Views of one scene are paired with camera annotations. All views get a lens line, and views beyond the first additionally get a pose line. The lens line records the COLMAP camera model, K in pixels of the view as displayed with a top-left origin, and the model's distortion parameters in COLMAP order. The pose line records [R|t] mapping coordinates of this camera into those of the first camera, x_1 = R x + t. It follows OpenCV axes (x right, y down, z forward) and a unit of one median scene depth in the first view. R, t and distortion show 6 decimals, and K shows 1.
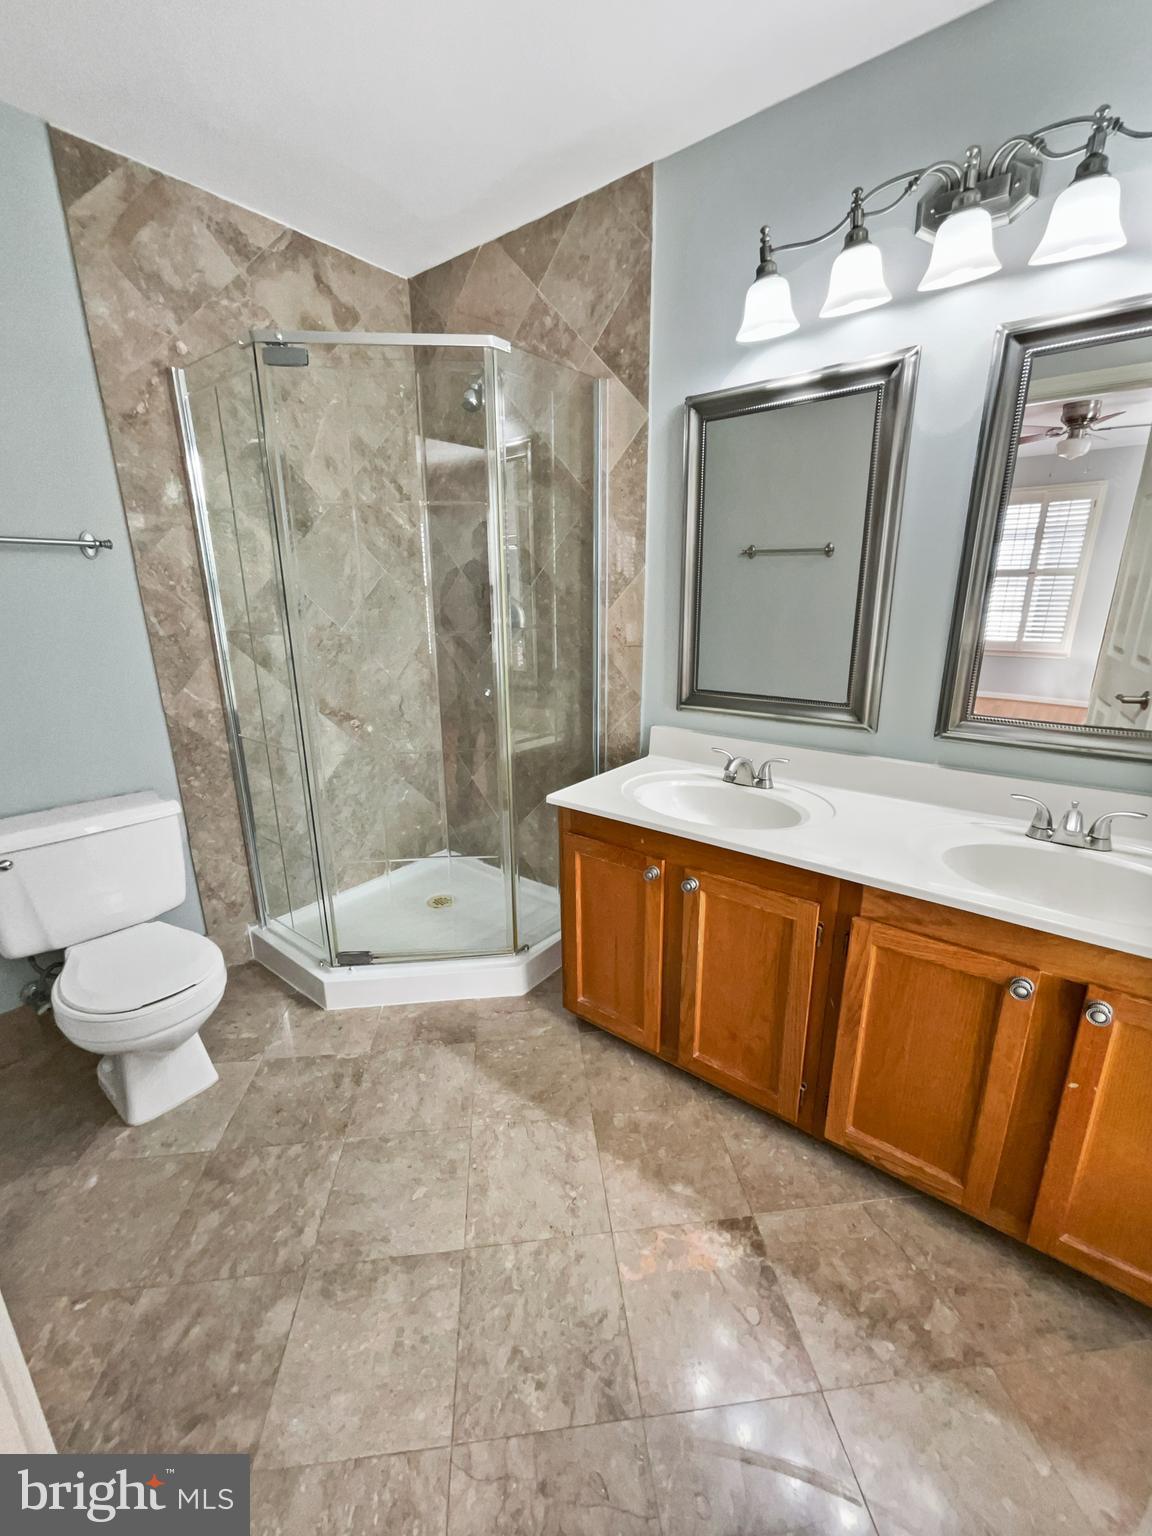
lens RADIAL K [[631.0, 0, 574.2], [0, 631.0, 772.3], [0, 0, 1]] dist [-0.001668, 0.000910]
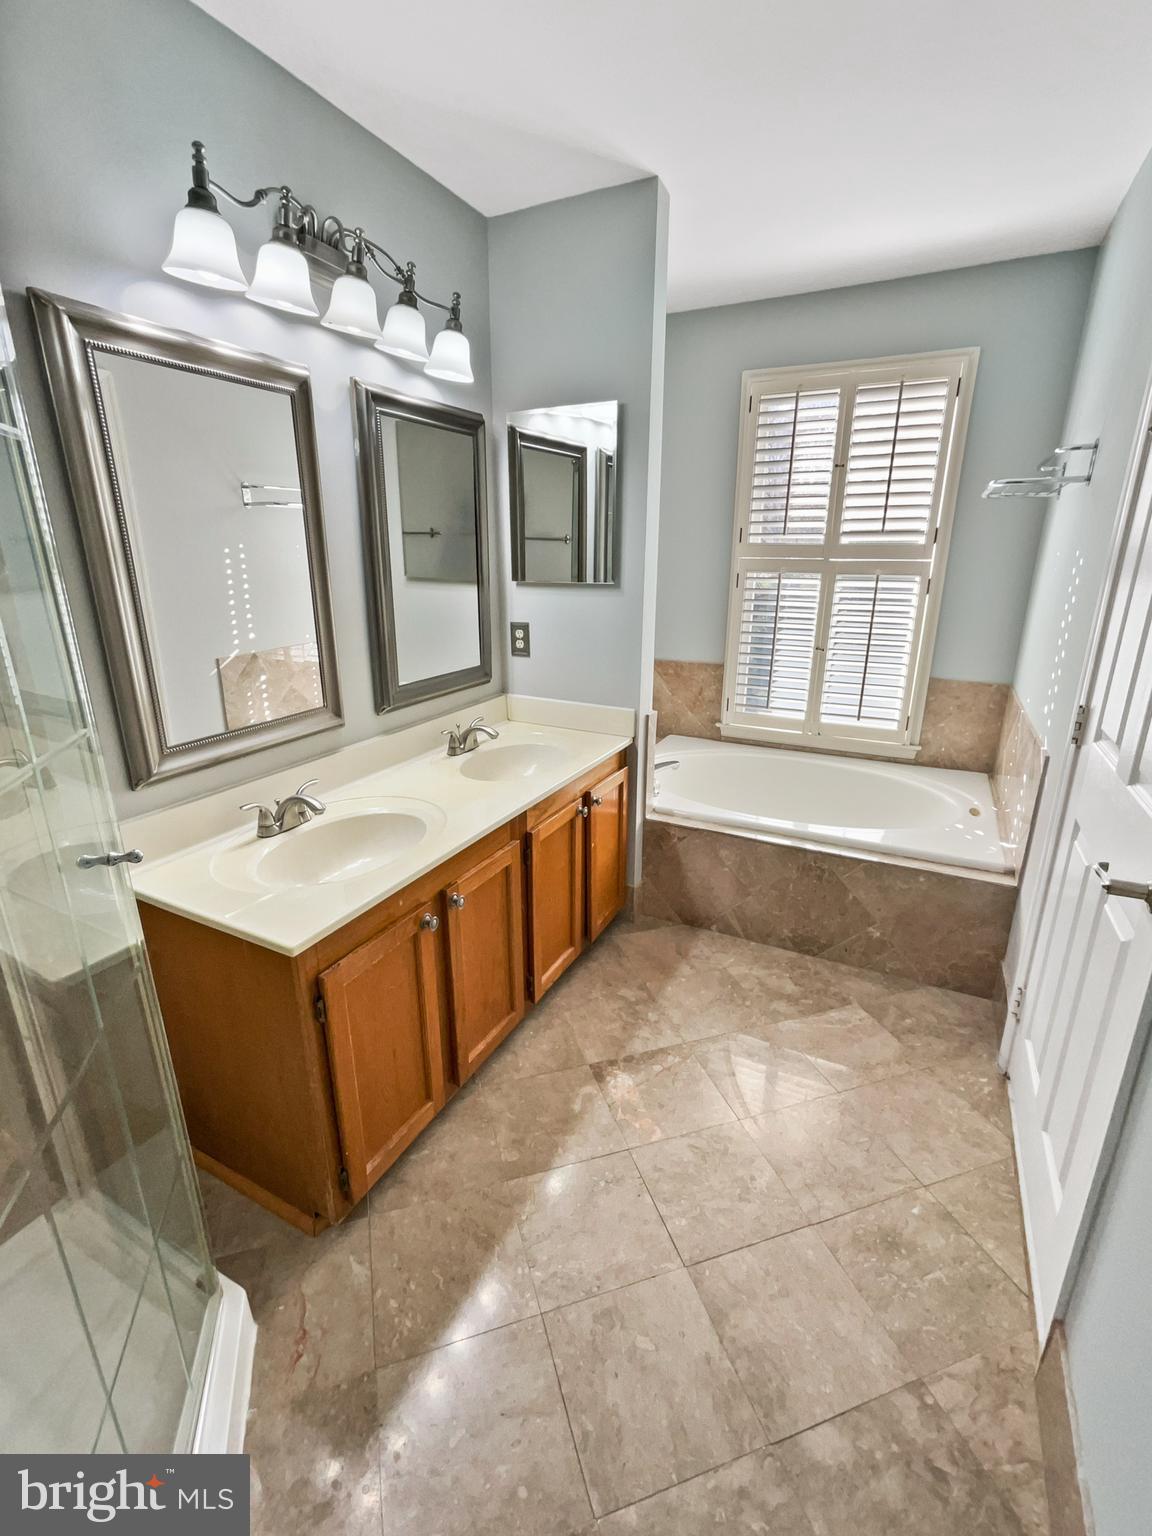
lens RADIAL K [[695.2, 0, 571.5], [0, 695.2, 769.4], [0, 0, 1]] dist [-0.001364, 0.003135]
pose [[-0.205835, -0.290621, 0.934436, -0.865146], [0.268032, 0.901625, 0.339458, -0.351251], [-0.941165, 0.320331, -0.107691, 0.952857]]
